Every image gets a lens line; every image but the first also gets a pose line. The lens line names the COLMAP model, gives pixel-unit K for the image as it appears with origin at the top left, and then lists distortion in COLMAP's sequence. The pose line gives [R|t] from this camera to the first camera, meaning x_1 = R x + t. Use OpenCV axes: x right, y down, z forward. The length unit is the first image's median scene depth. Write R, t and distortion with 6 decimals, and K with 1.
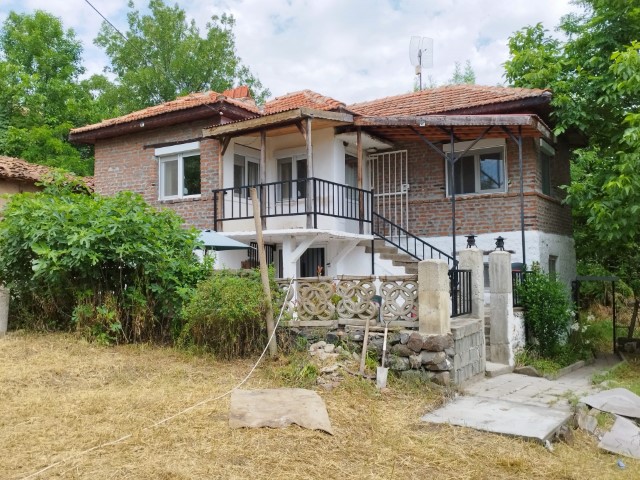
lens RADIAL K [[605.8, 0, 316.1], [0, 605.8, 243.2], [0, 0, 1]] dist [-0.000624, 0.000000]
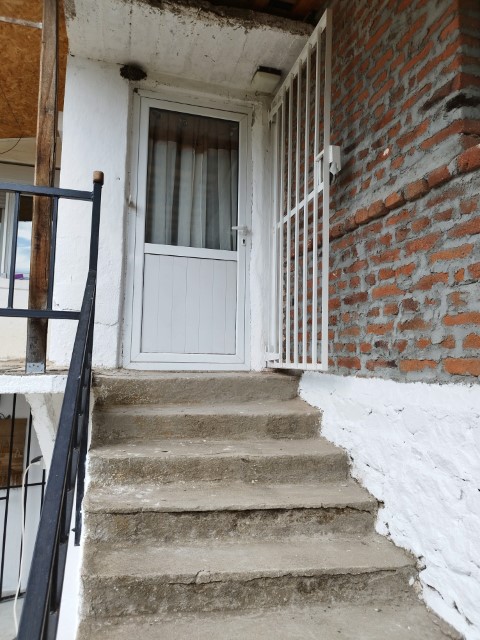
lens RADIAL K [[461.4, 0, 239.0], [0, 461.4, 322.0], [0, 0, 1]] dist [-0.002034, 0.000619]
pose [[0.723918, -0.042911, -0.688551, 0.262369], [0.034291, 0.999068, -0.026211, -0.027701], [0.689034, -0.004637, 0.724715, 0.899051]]
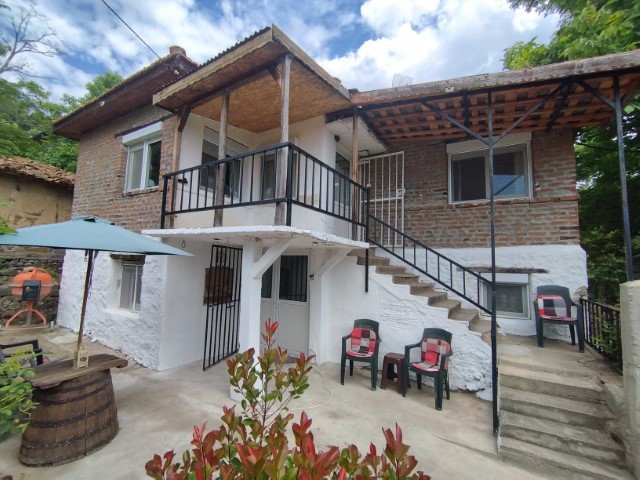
lens RADIAL K [[293.0, 0, 317.7], [0, 293.0, 238.5], [0, 0, 1]] dist [0.000908, 0.000977]
pose [[0.999031, 0.042294, 0.012202, 0.021841], [-0.041800, 0.998393, -0.038270, -0.001186], [-0.013801, 0.037722, 0.999193, 0.603863]]
